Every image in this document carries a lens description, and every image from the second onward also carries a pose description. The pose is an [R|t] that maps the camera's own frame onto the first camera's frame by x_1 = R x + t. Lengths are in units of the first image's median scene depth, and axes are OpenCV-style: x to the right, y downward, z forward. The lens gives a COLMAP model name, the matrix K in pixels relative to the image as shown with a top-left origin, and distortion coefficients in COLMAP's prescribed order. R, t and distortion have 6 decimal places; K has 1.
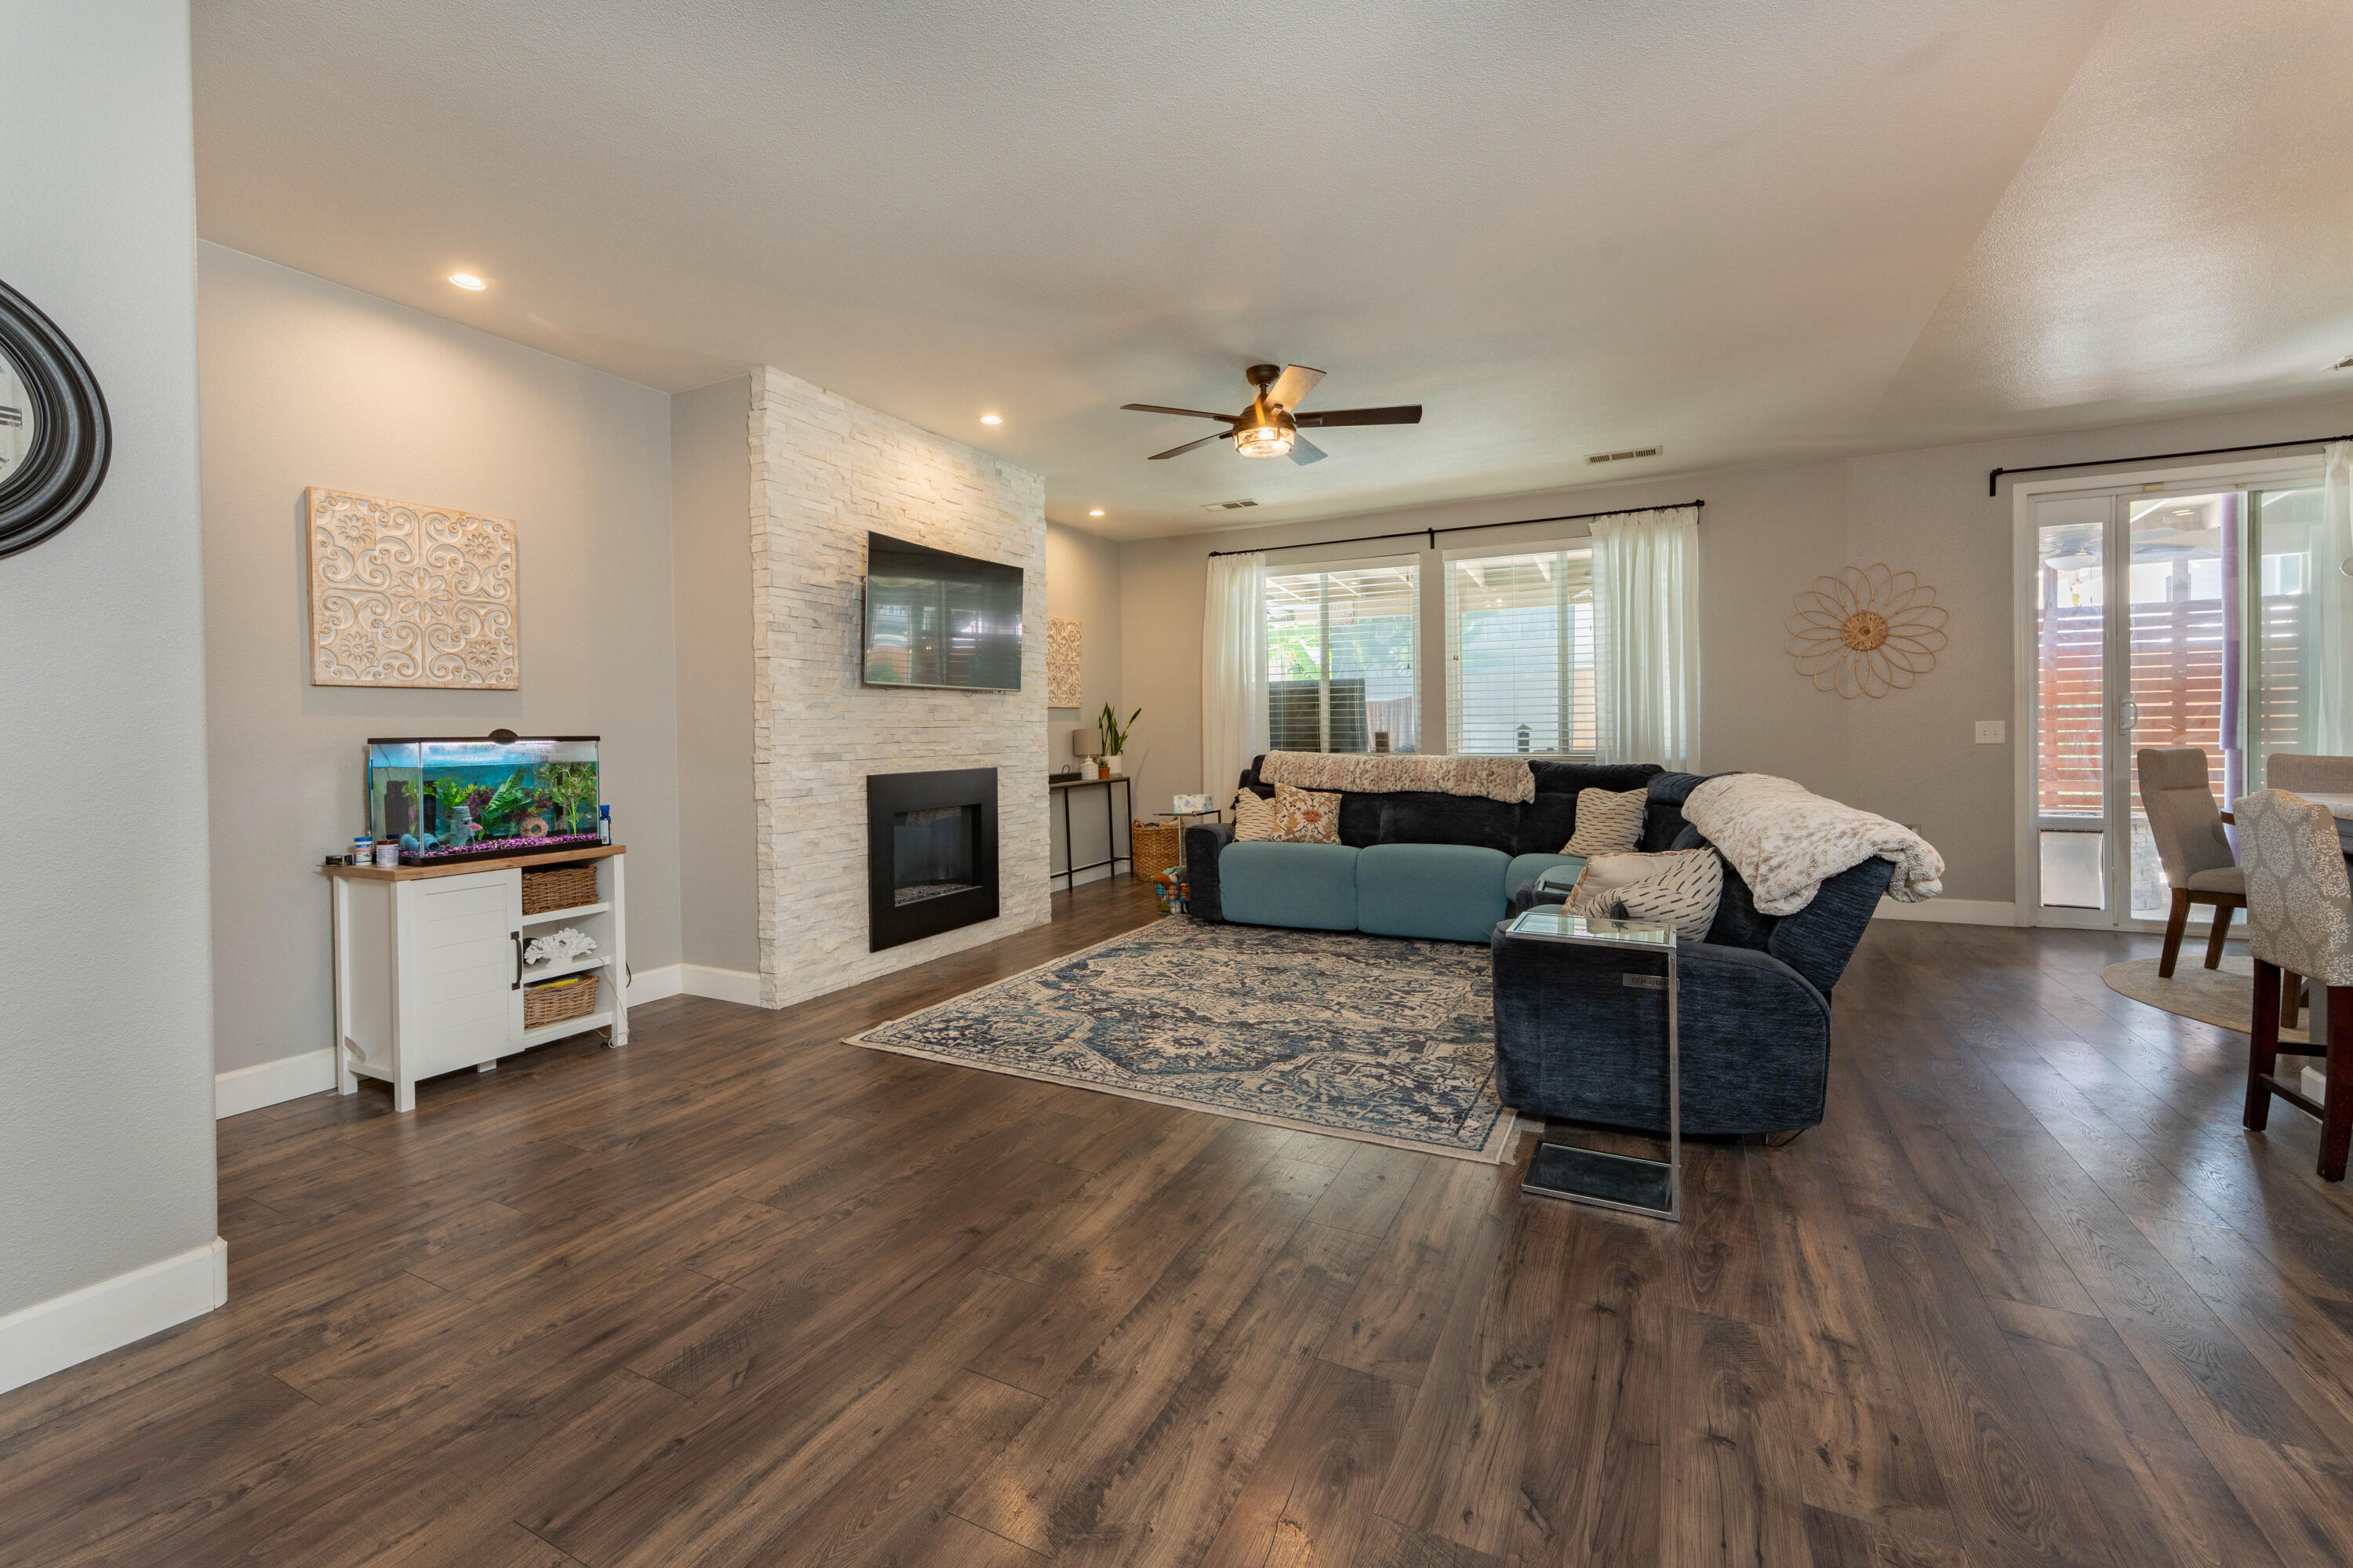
lens RADIAL K [[958.8, 0, 1175.4], [0, 958.8, 739.2], [0, 0, 1]] dist [0.002328, 0.000740]
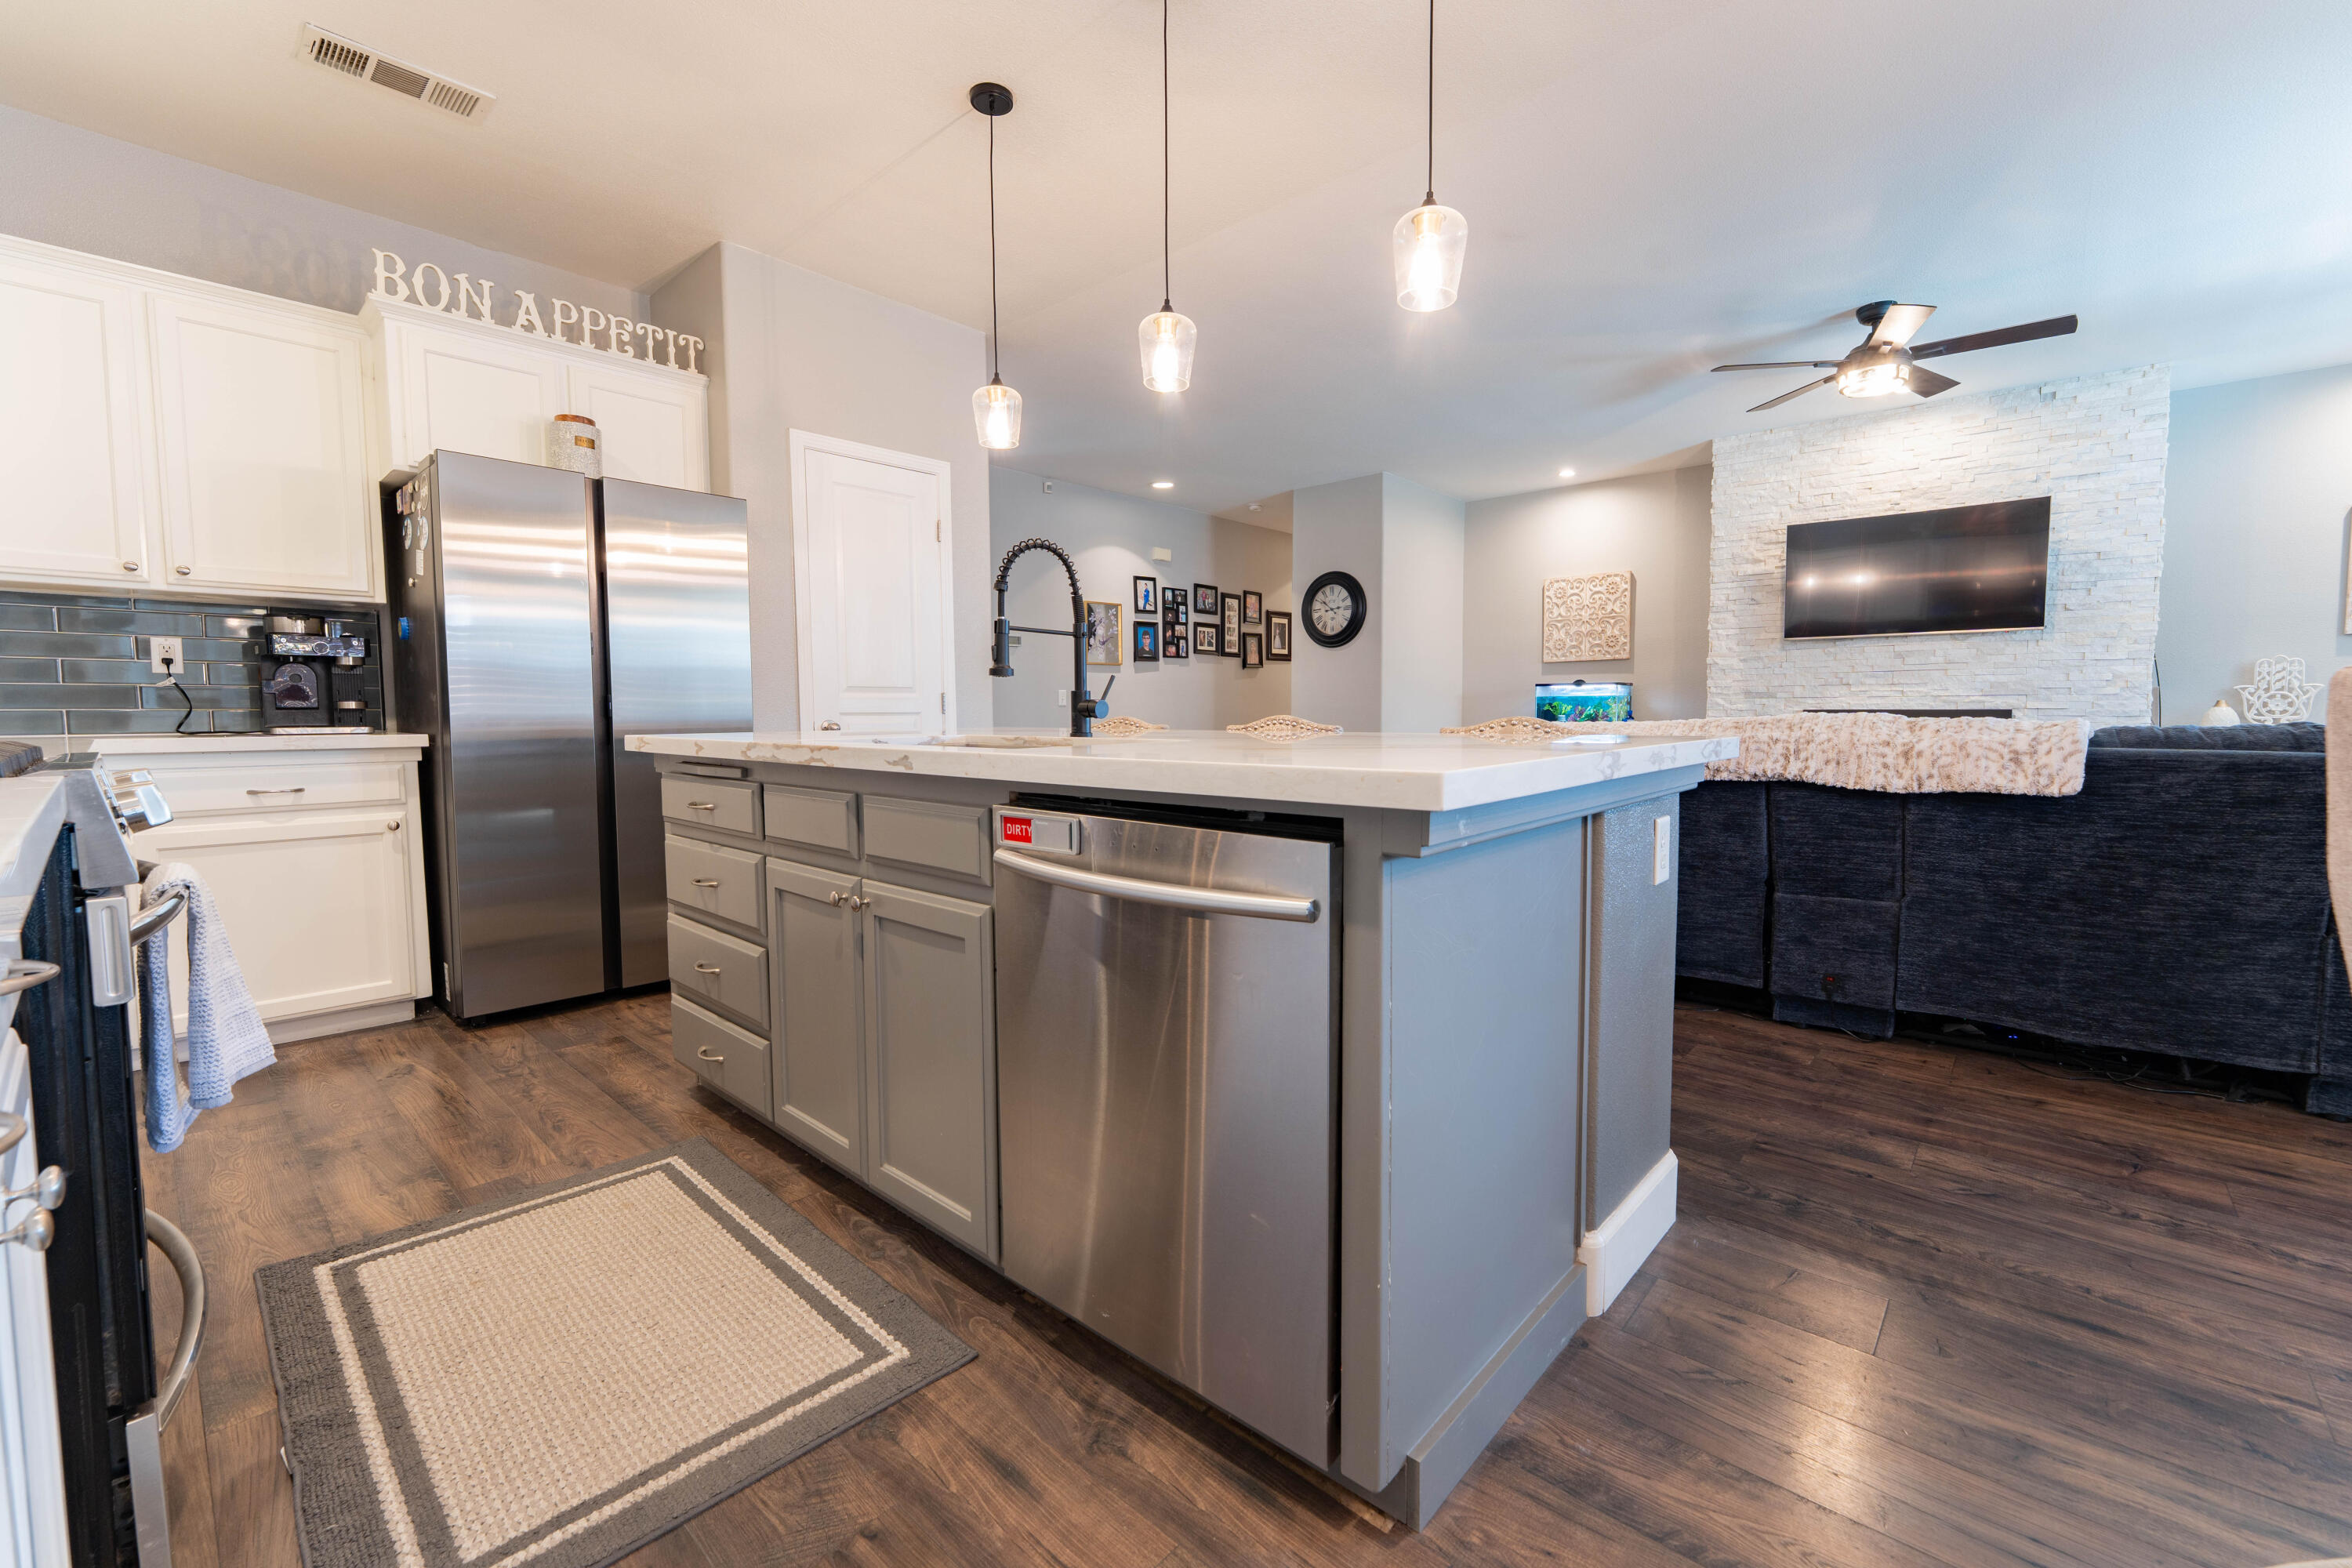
lens RADIAL K [[958.4, 0, 1226.2], [0, 958.4, 775.7], [0, 0, 1]] dist [0.002328, 0.000740]
pose [[-0.238576, 0.083369, -0.967539, 1.483396], [0.000940, 0.996328, 0.085617, 0.018530], [0.971123, 0.019517, -0.237778, 0.700745]]
